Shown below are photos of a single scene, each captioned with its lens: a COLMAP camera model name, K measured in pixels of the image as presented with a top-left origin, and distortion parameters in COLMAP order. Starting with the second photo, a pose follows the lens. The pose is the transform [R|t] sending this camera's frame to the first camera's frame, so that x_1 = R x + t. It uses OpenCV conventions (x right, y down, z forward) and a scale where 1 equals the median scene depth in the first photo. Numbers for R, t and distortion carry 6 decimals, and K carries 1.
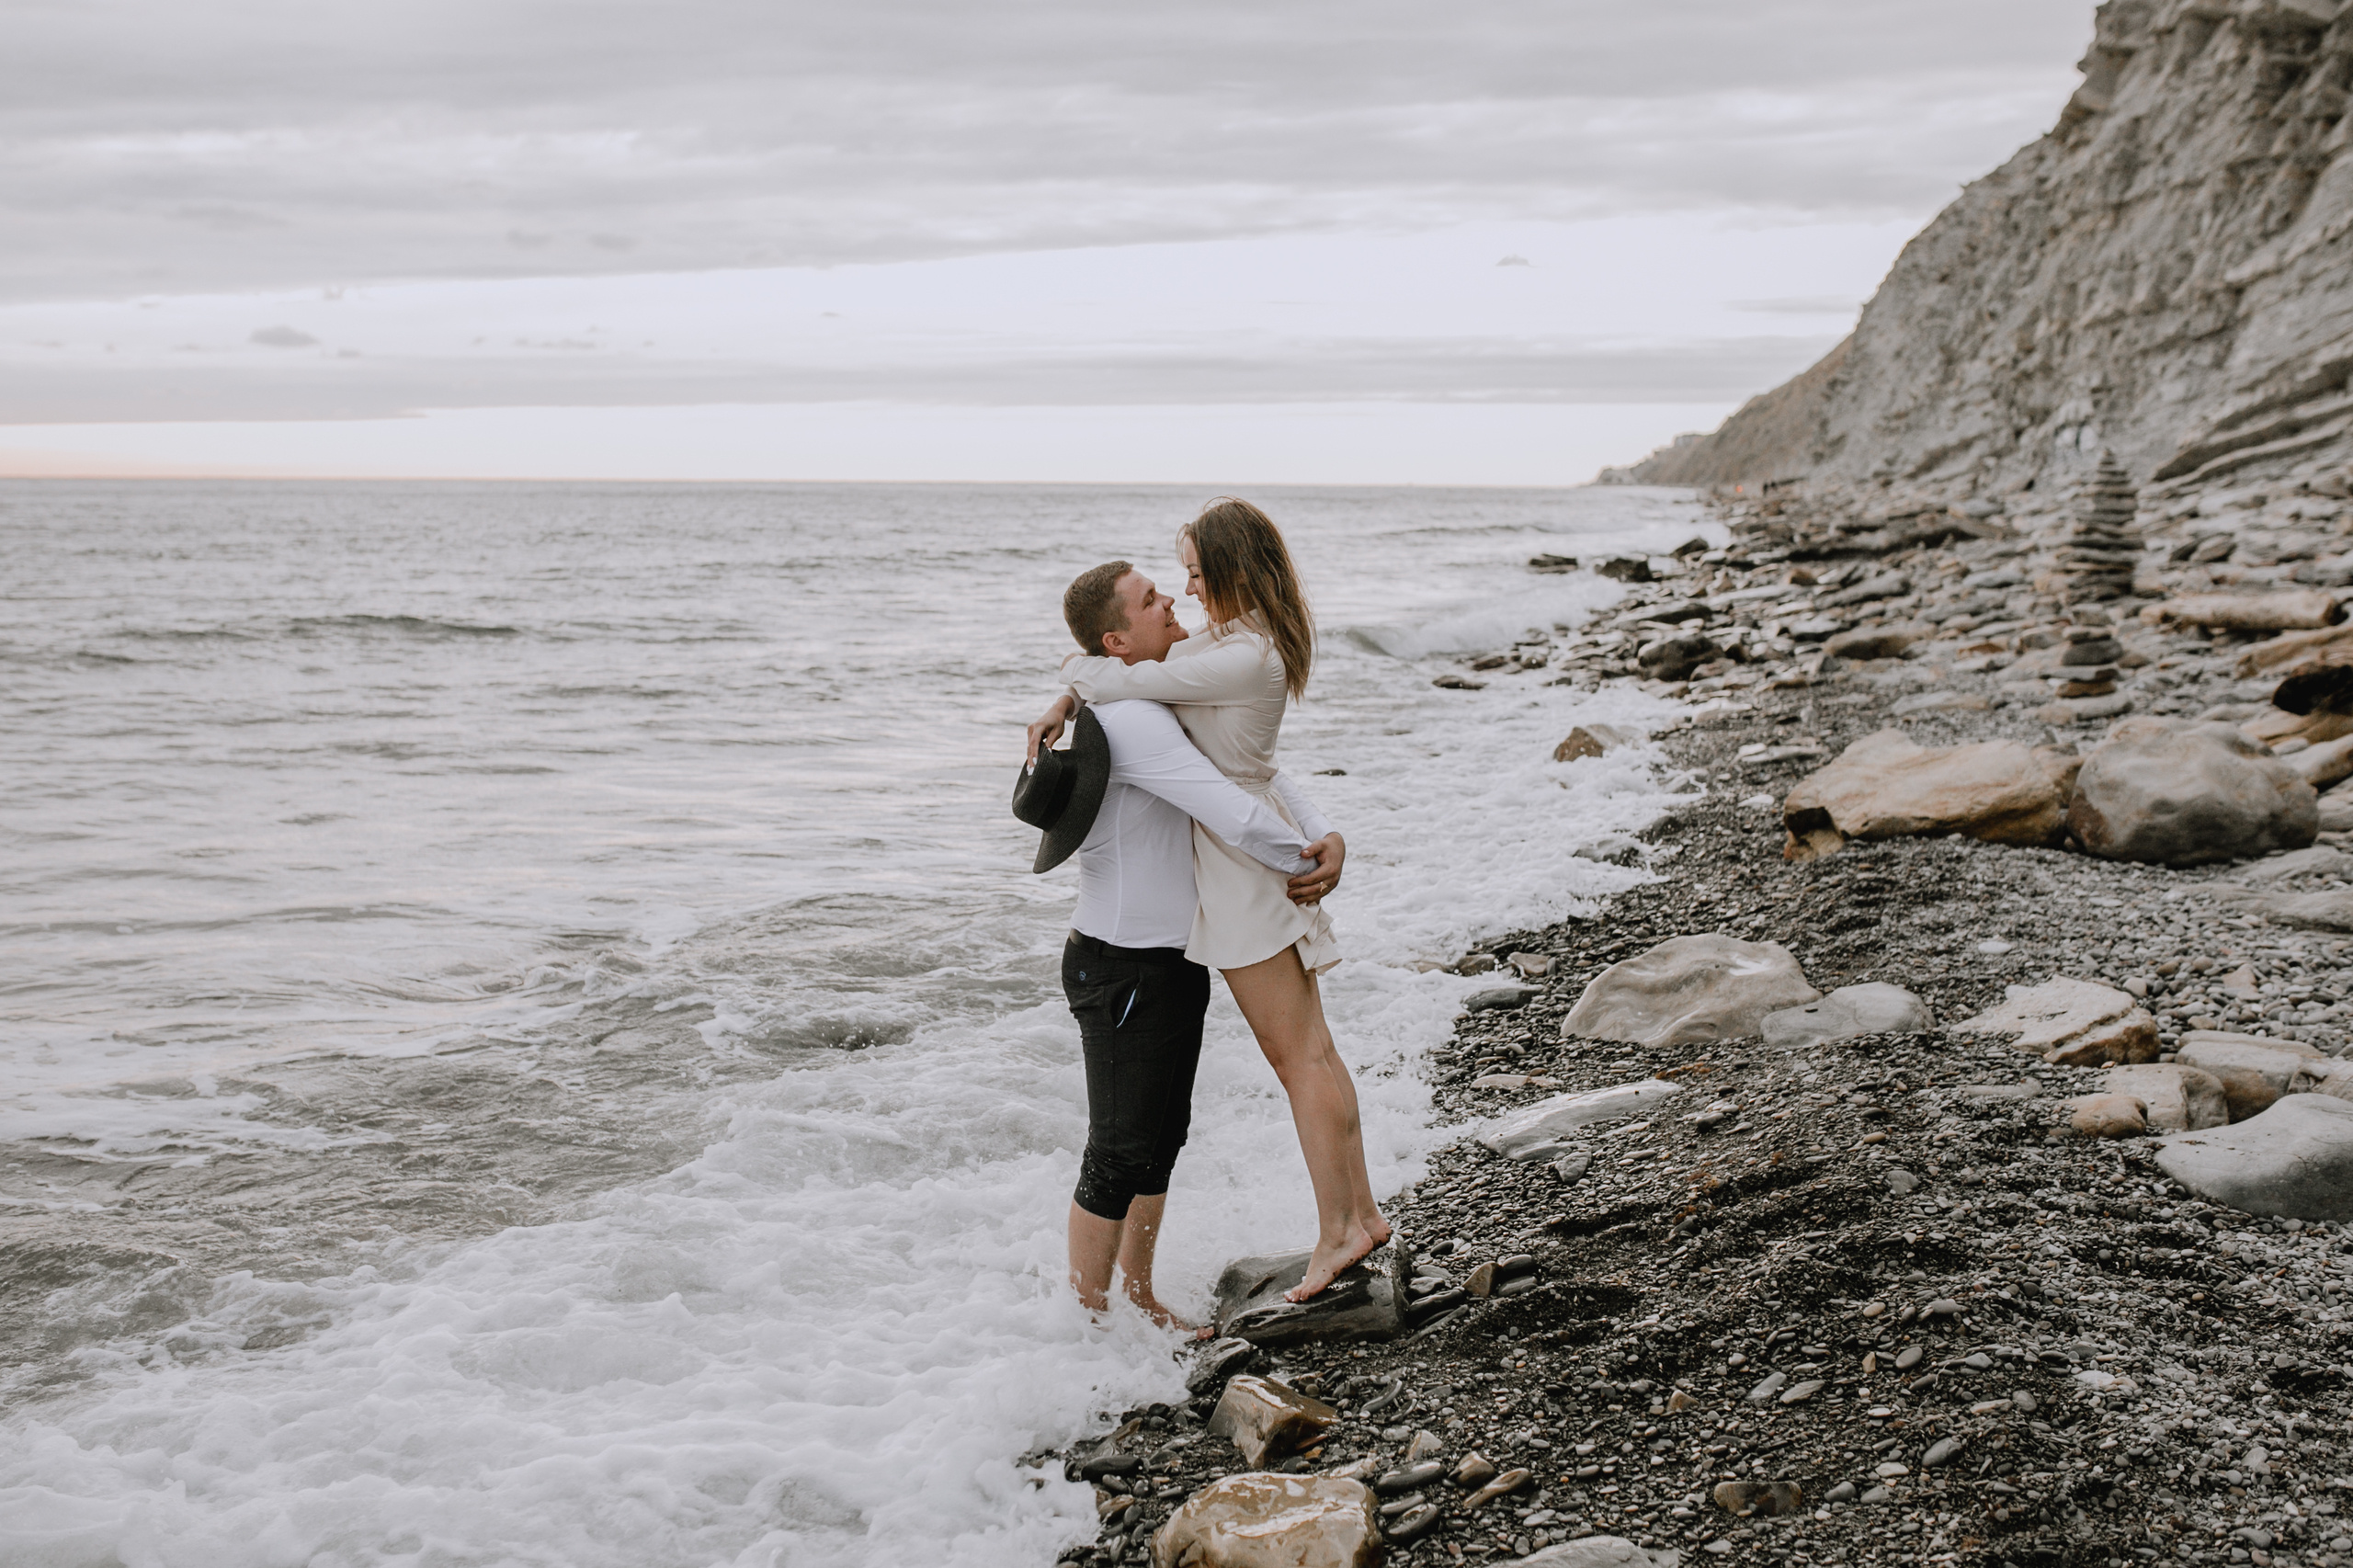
lens RADIAL K [[2384.1, 0, 1161.1], [0, 2384.1, 781.6], [0, 0, 1]] dist [-0.058394, 0.084900]
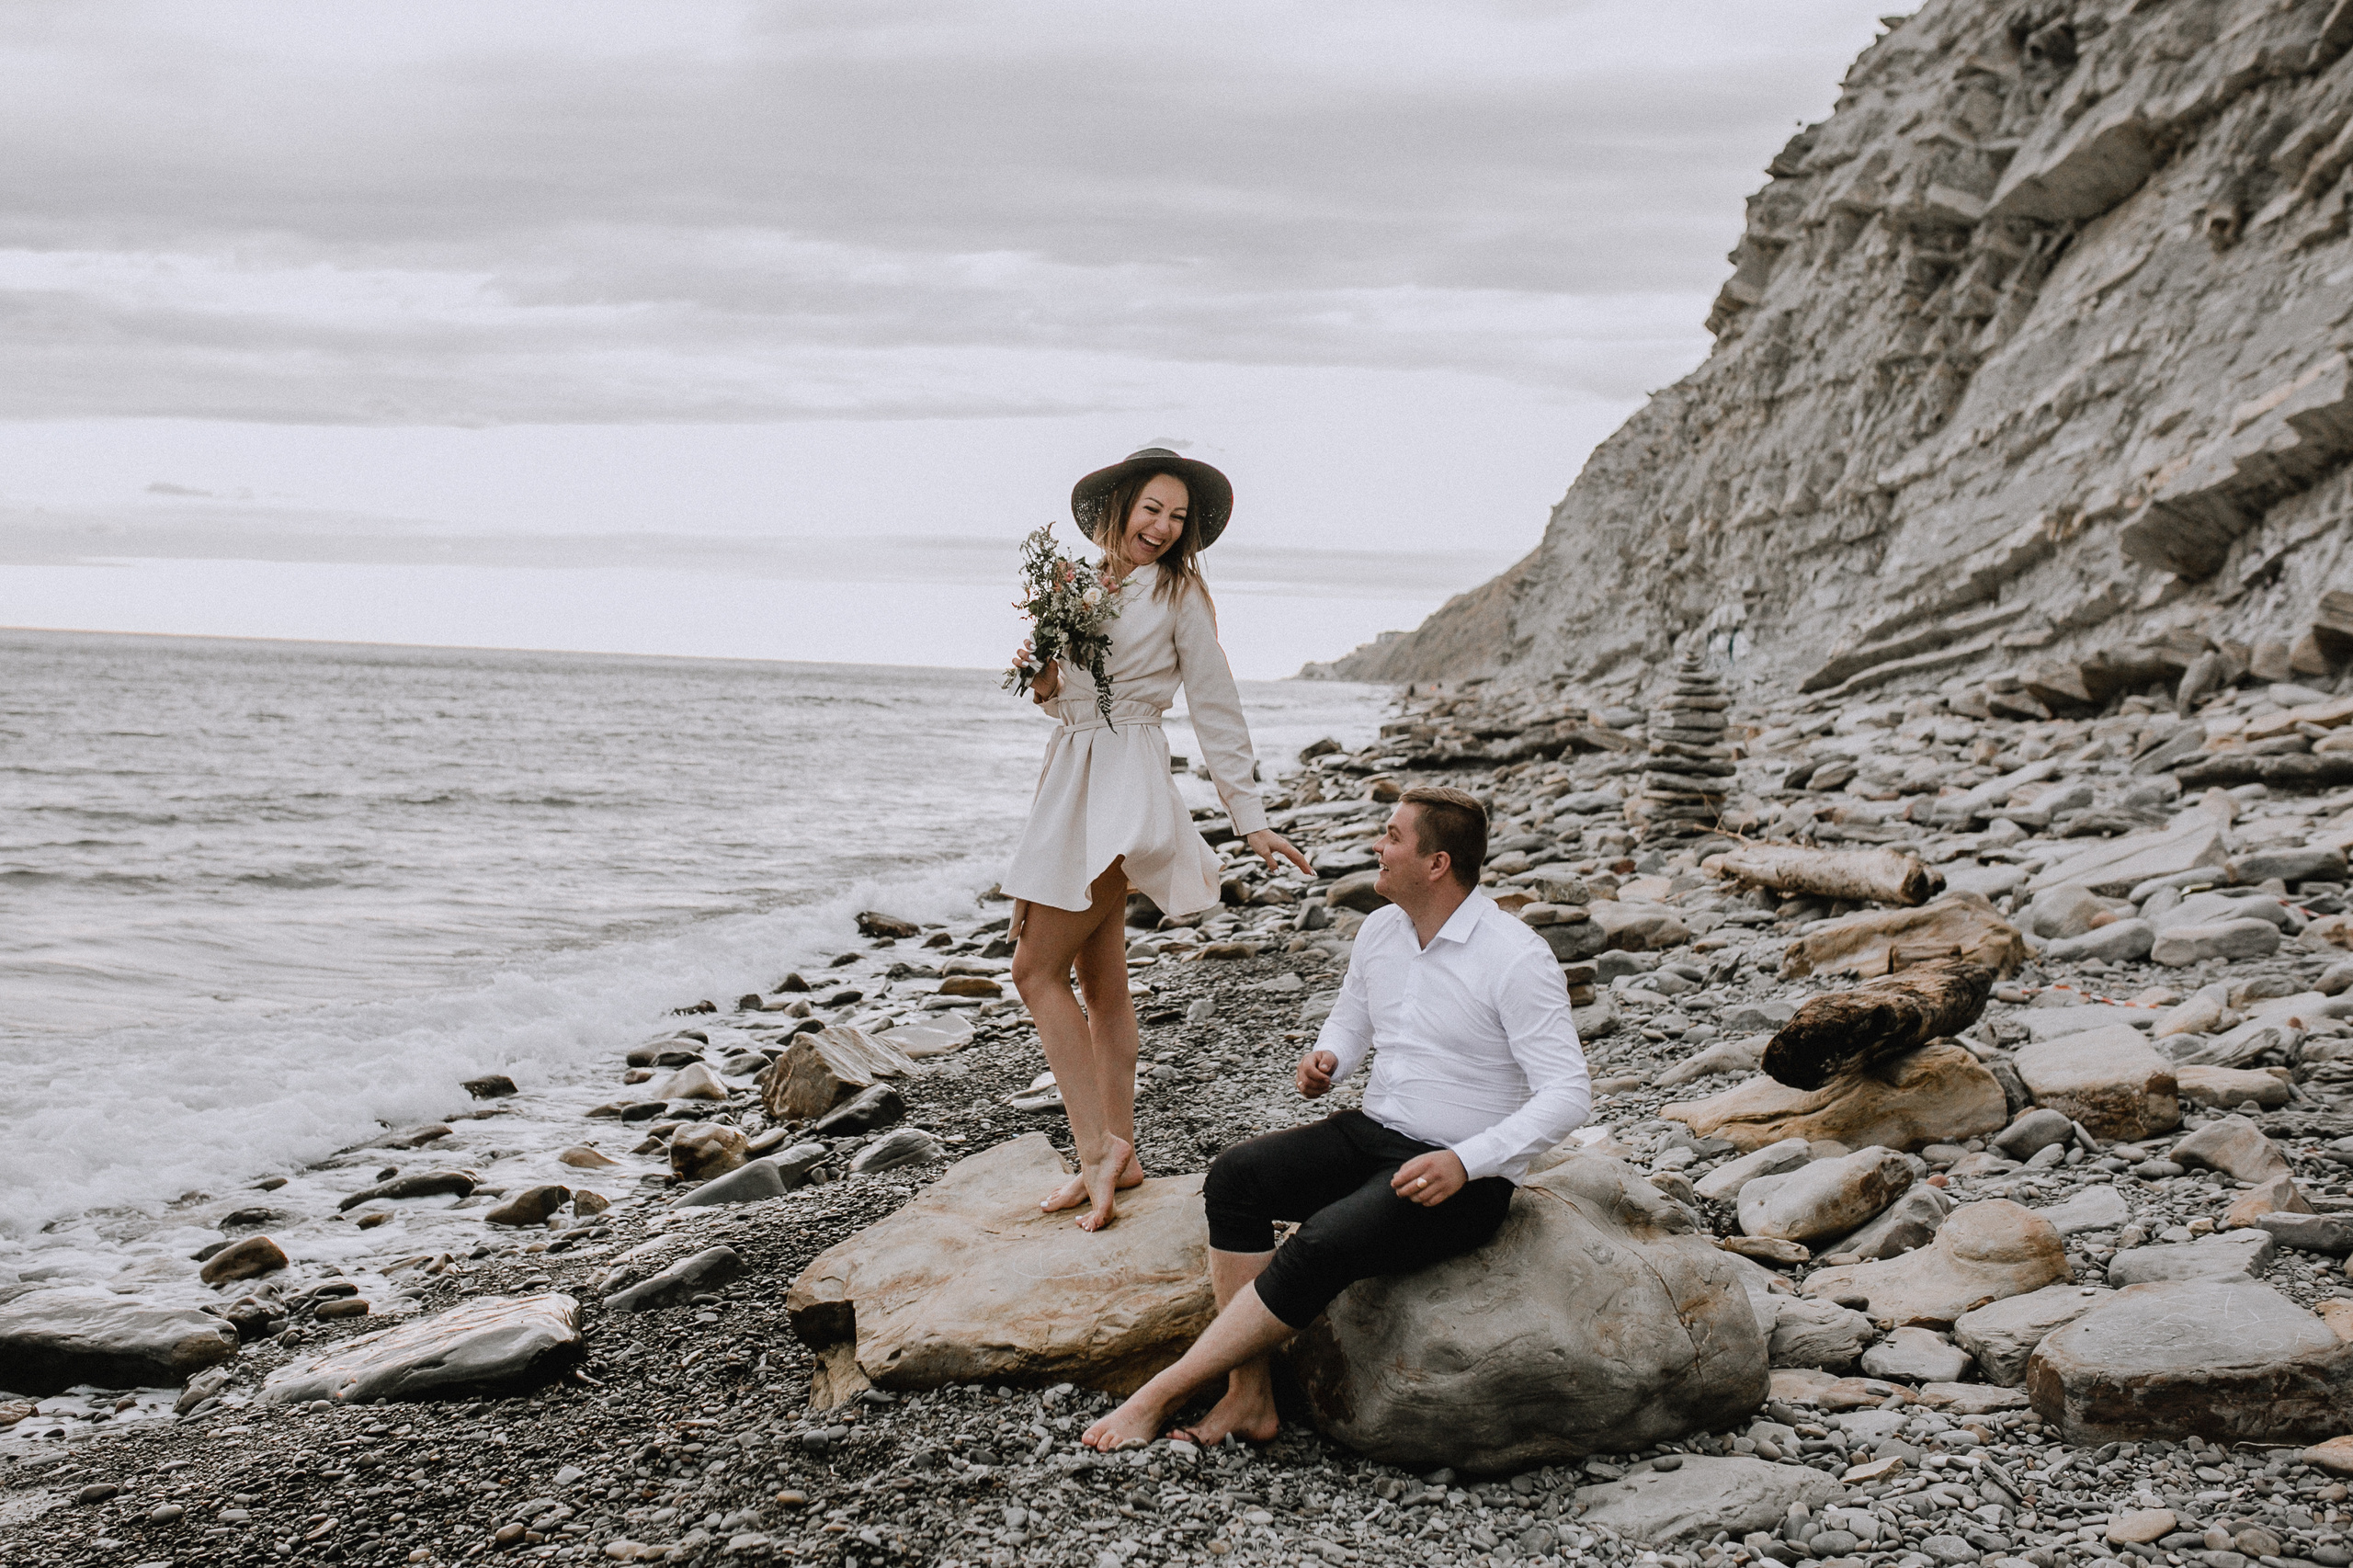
lens RADIAL K [[2425.6, 0, 1112.6], [0, 2425.6, 710.1], [0, 0, 1]] dist [-0.057348, 0.089309]
pose [[0.994469, 0.032922, 0.099738, 0.057112], [-0.022085, 0.993920, -0.107868, -0.012603], [-0.102683, 0.105069, 0.989150, 0.094911]]
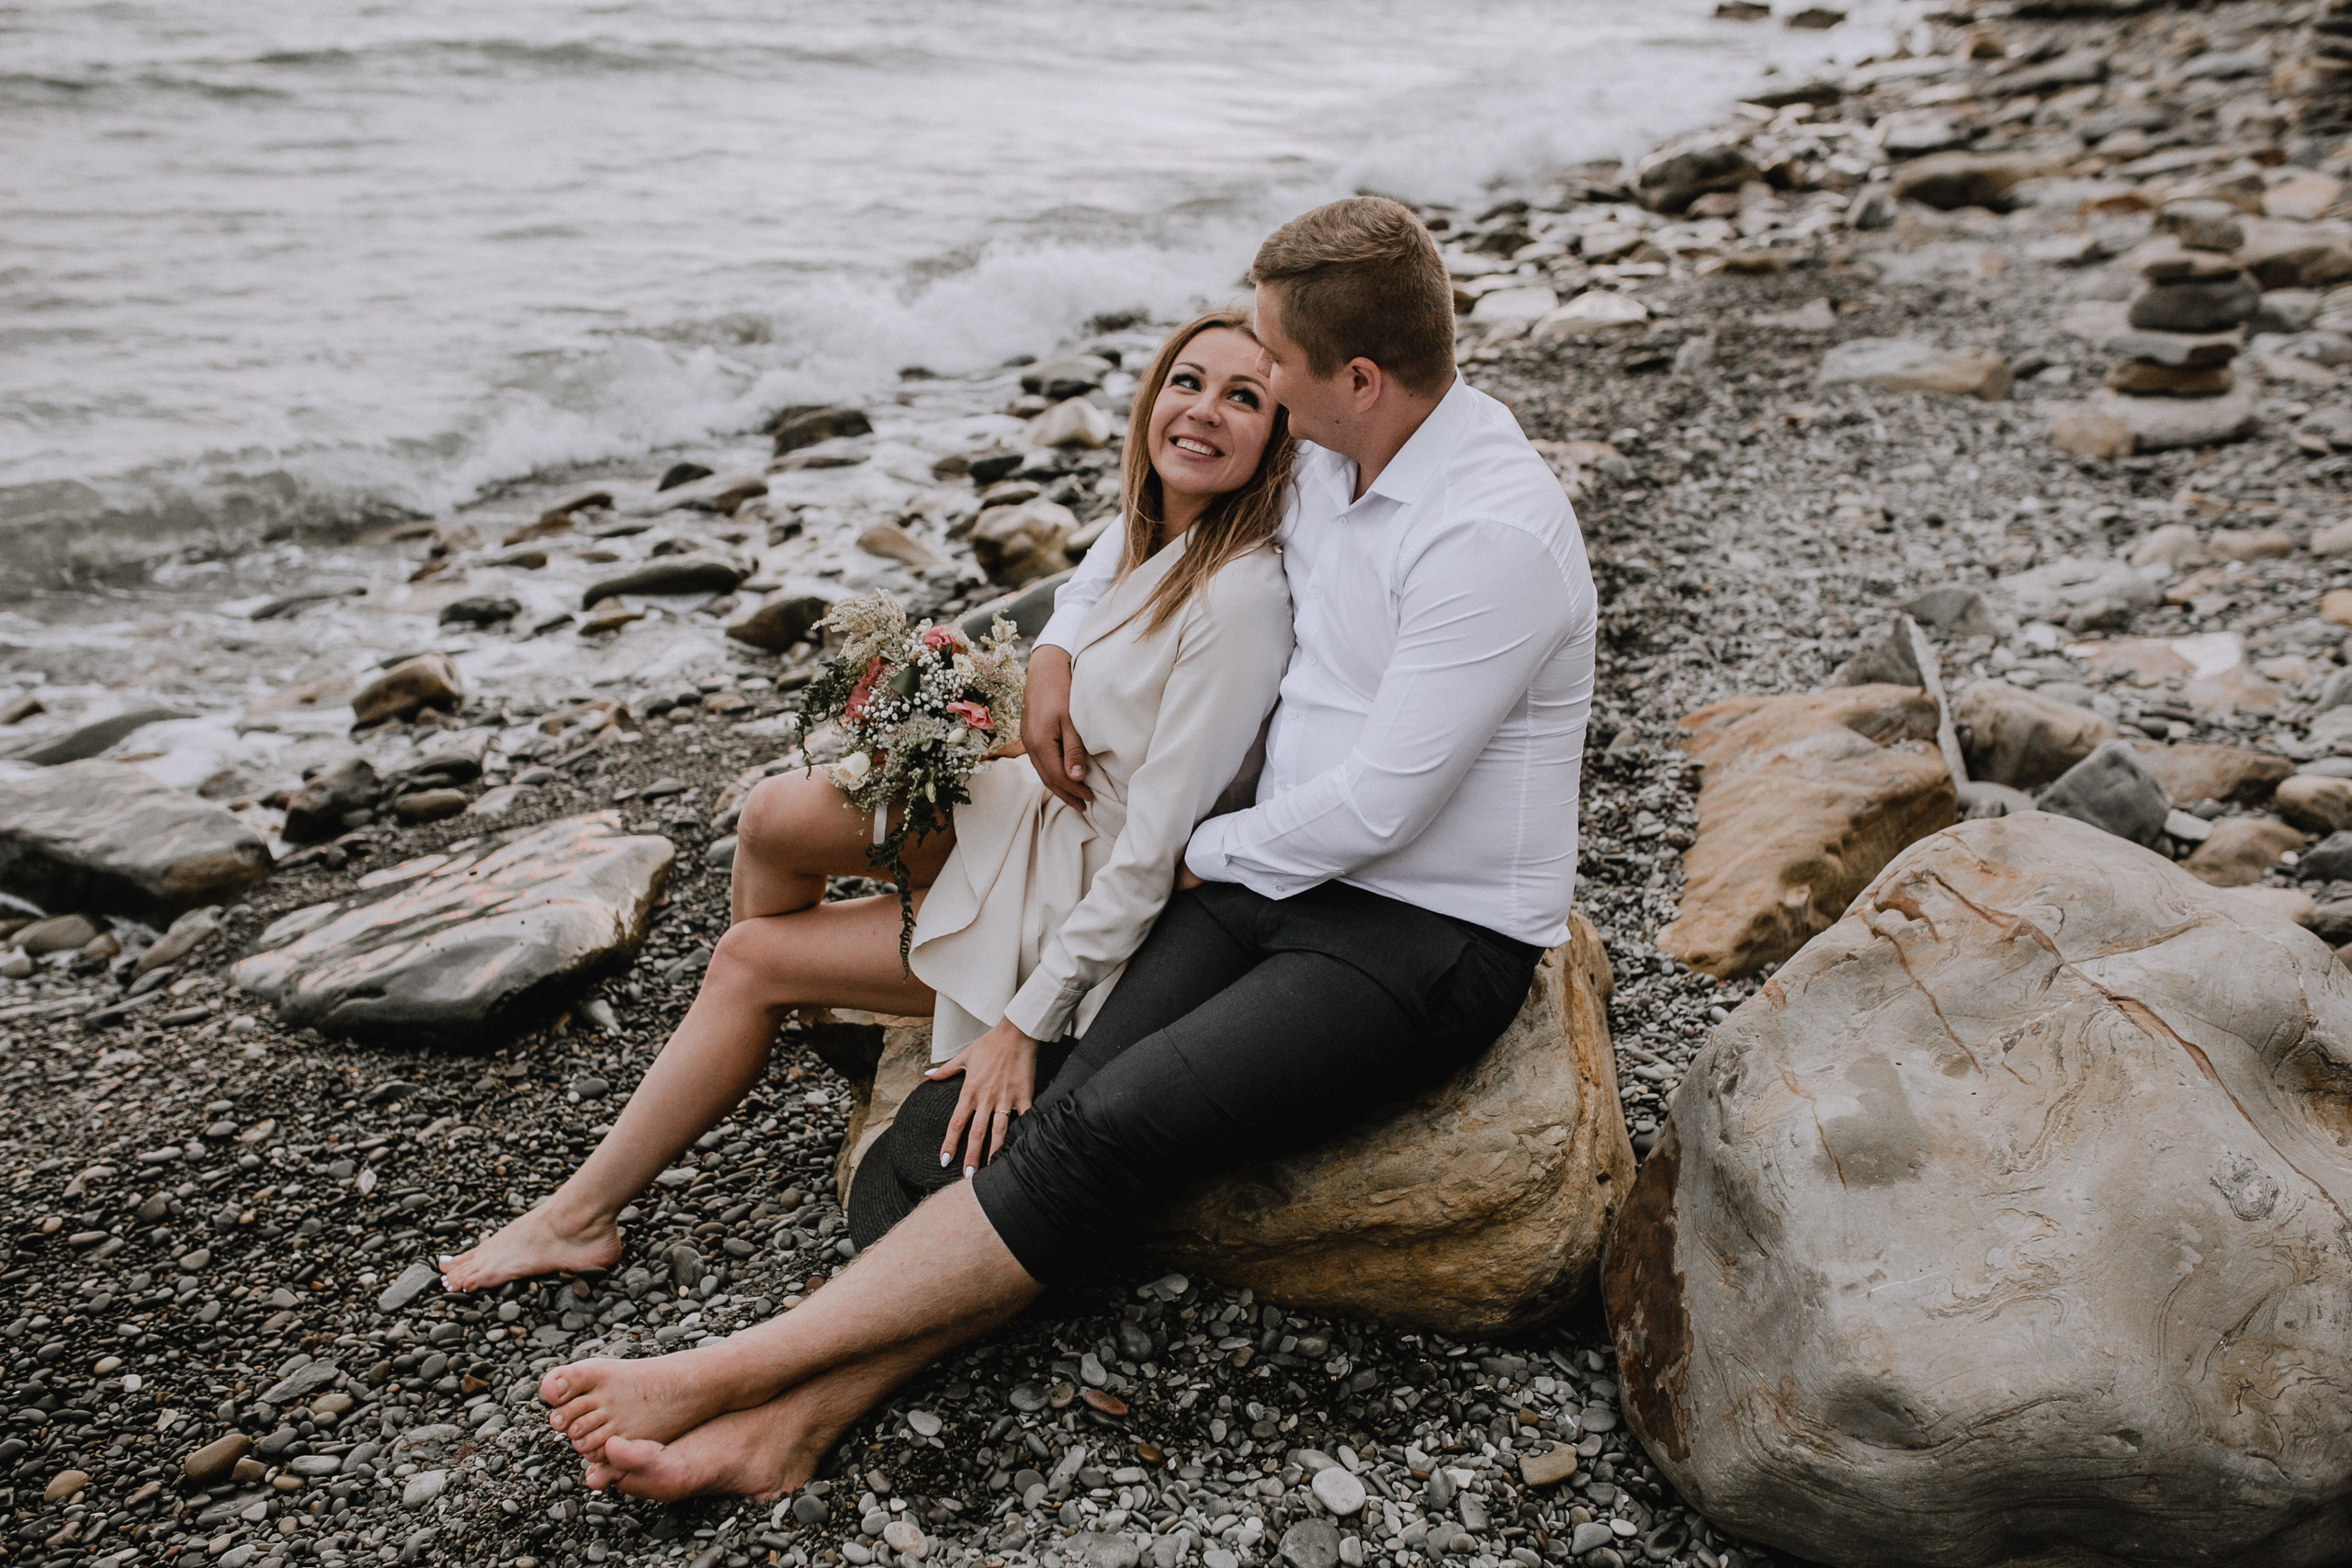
lens RADIAL K [[2235.0, 0, 1175.6], [0, 2235.0, 780.4], [0, 0, 1]] dist [-0.057802, 0.080422]
pose [[0.991766, 0.072817, -0.105343, 0.070610], [-0.043744, 0.965756, 0.255737, -0.019699], [0.120358, -0.249023, 0.960990, 0.150554]]
